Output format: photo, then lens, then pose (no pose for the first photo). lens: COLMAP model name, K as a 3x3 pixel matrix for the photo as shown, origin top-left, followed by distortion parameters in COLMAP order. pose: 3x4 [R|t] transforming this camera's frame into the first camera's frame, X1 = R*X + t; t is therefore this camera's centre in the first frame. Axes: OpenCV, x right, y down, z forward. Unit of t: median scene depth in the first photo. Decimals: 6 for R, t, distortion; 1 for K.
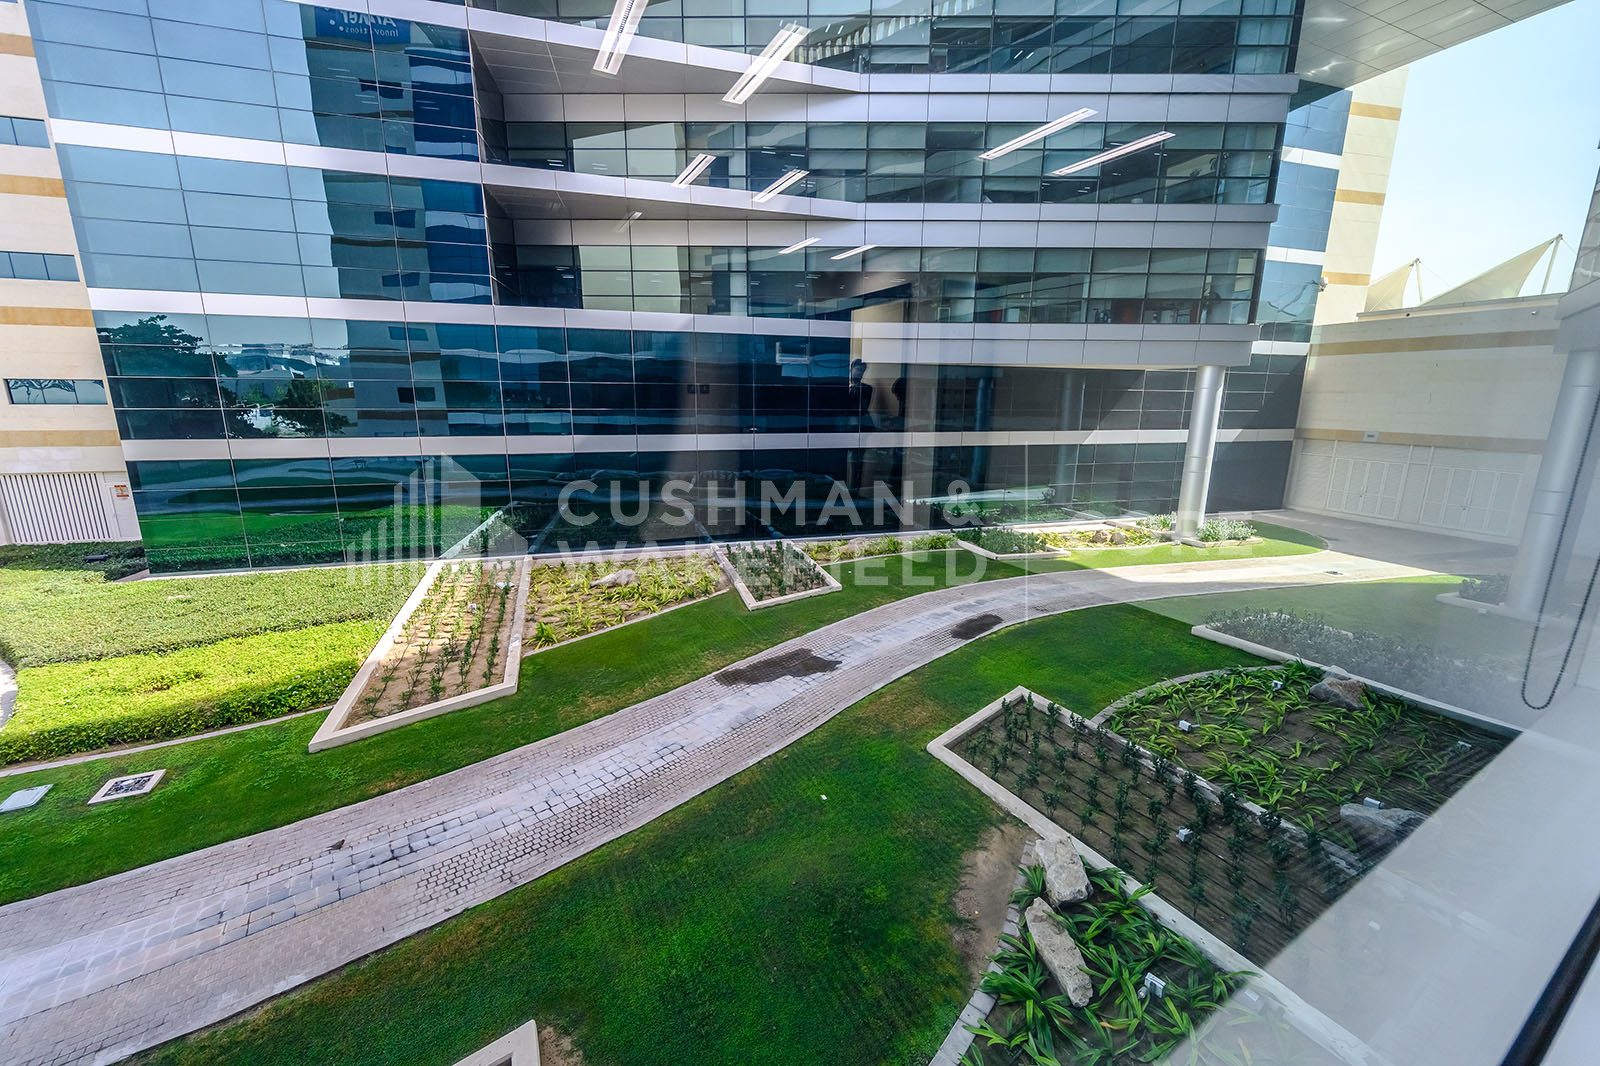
lens RADIAL K [[648.3, 0, 794.7], [0, 648.3, 537.1], [0, 0, 1]] dist [0.002939, -0.001142]
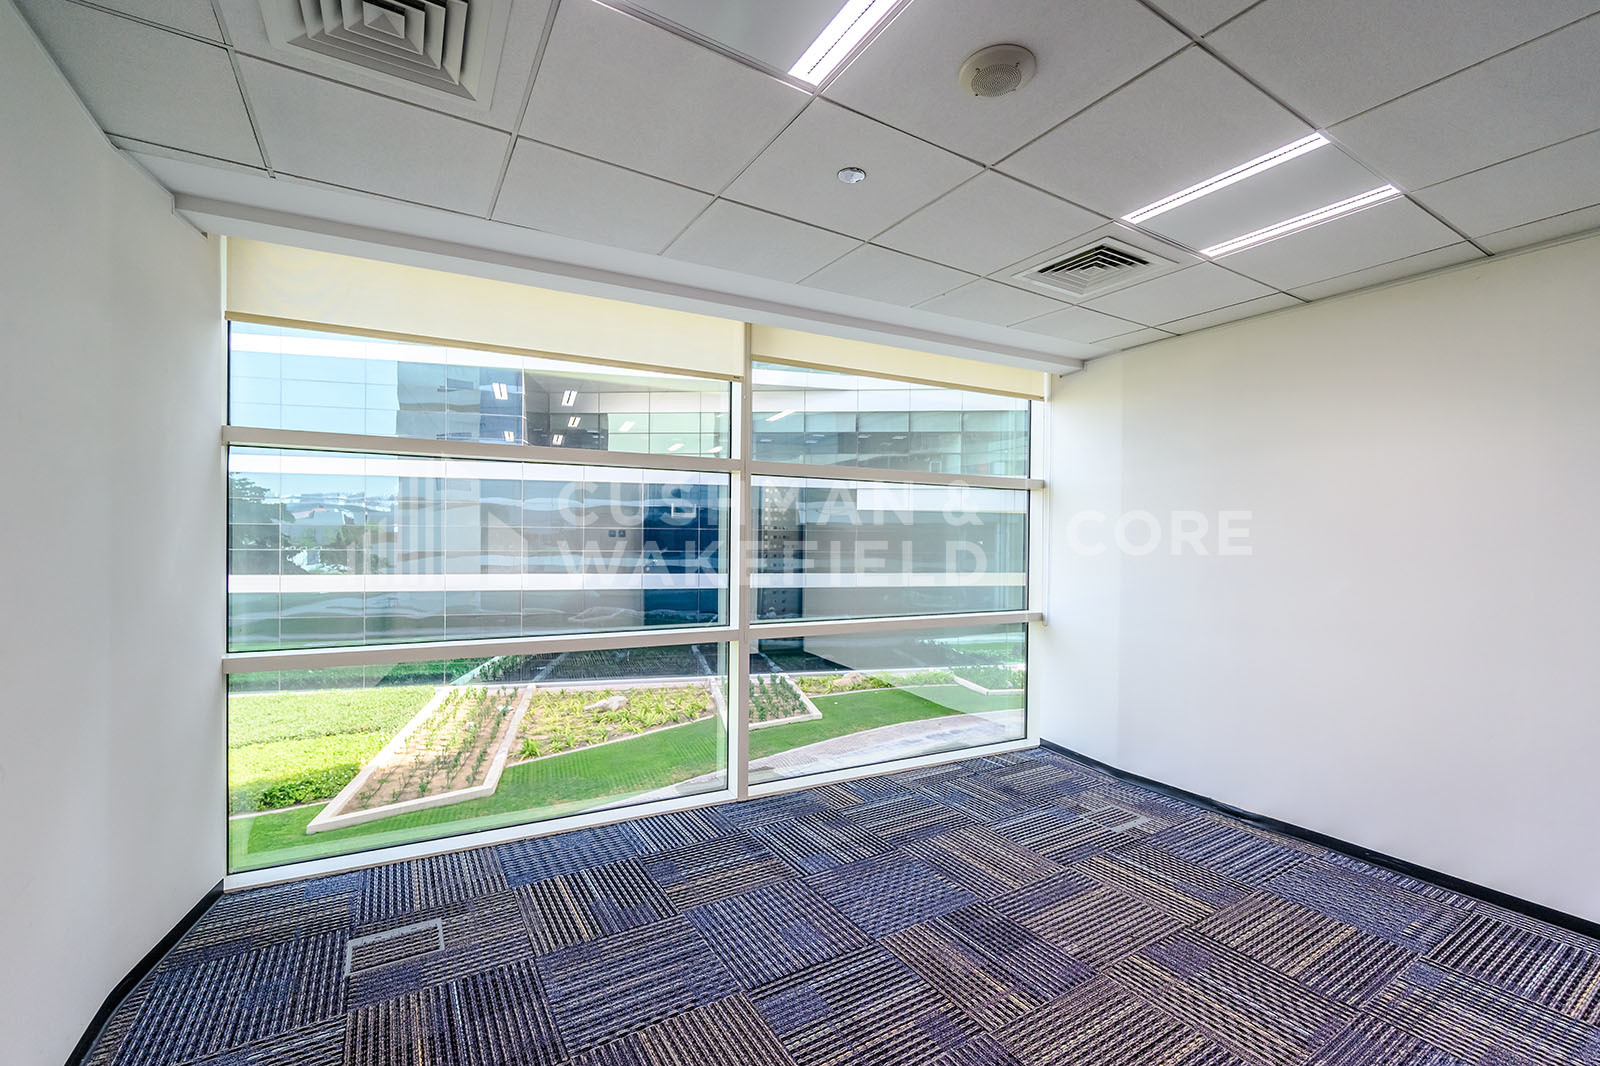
lens RADIAL K [[754.9, 0, 888.8], [0, 754.9, 538.8], [0, 0, 1]] dist [0.002075, -0.001517]
pose [[0.999827, 0.000734, -0.018587, 0.241212], [-0.004718, 0.976555, -0.215218, 0.070655], [0.017993, 0.215269, 0.976389, -0.314238]]
